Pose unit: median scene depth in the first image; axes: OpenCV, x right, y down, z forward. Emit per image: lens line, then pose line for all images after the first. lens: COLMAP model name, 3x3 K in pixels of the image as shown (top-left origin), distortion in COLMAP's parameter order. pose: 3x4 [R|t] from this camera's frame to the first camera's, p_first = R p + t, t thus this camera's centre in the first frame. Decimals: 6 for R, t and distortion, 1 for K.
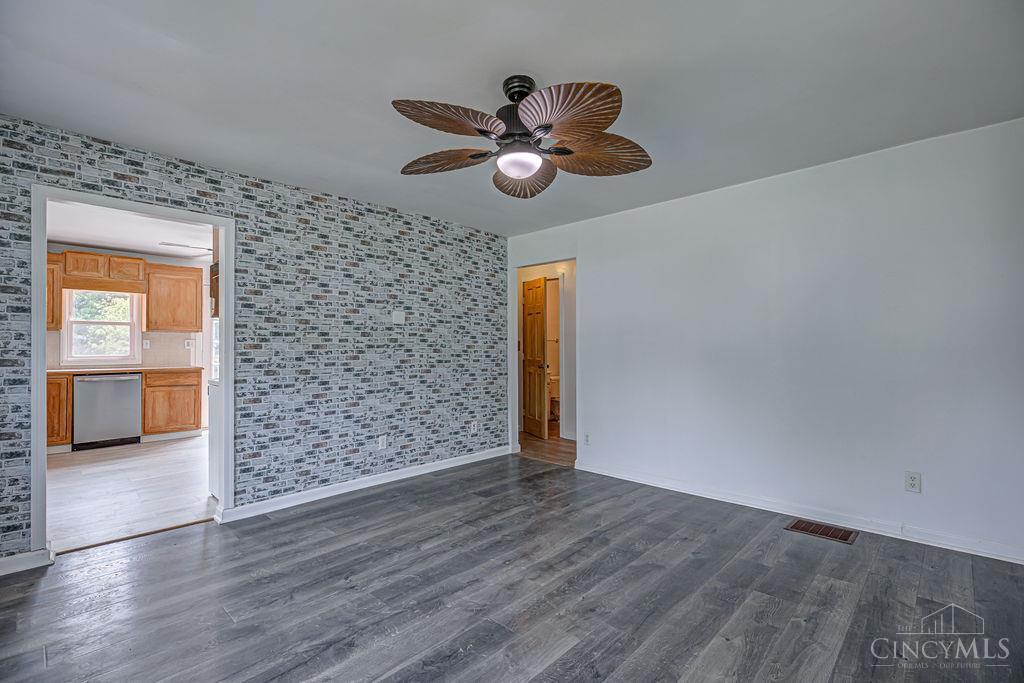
lens RADIAL K [[469.0, 0, 512.0], [0, 469.0, 341.5], [0, 0, 1]] dist [-0.001839, 0.000196]
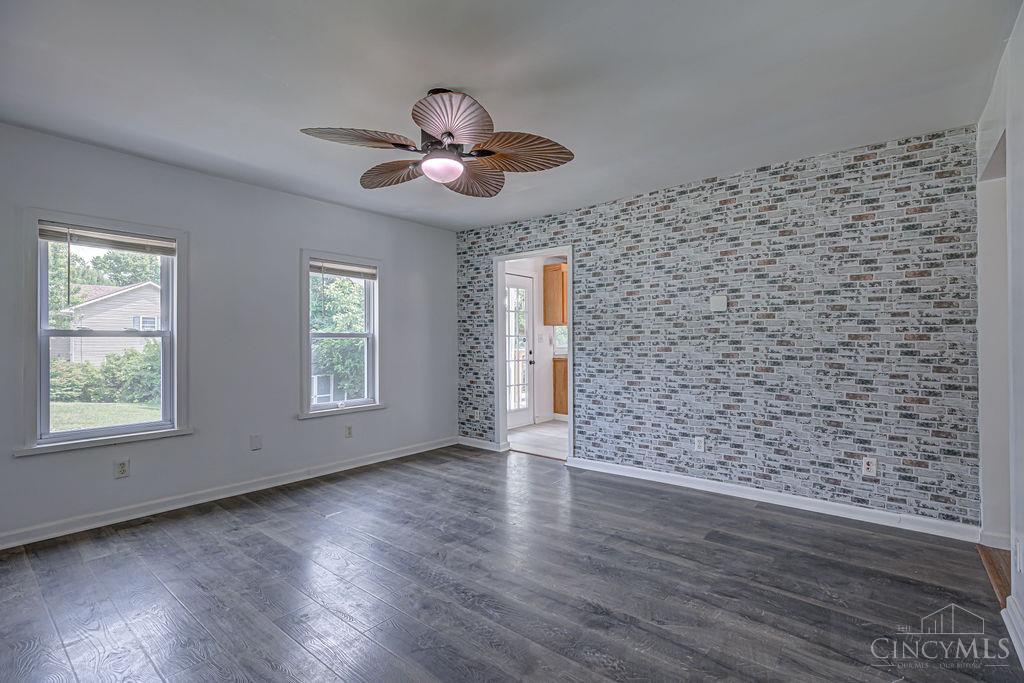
lens RADIAL K [[471.1, 0, 512.6], [0, 471.1, 340.3], [0, 0, 1]] dist [-0.002346, -0.000536]
pose [[0.073738, -0.002402, -0.997275, 0.743355], [0.013802, 0.999904, -0.001387, 0.014881], [0.997182, -0.013662, 0.073764, 0.715160]]
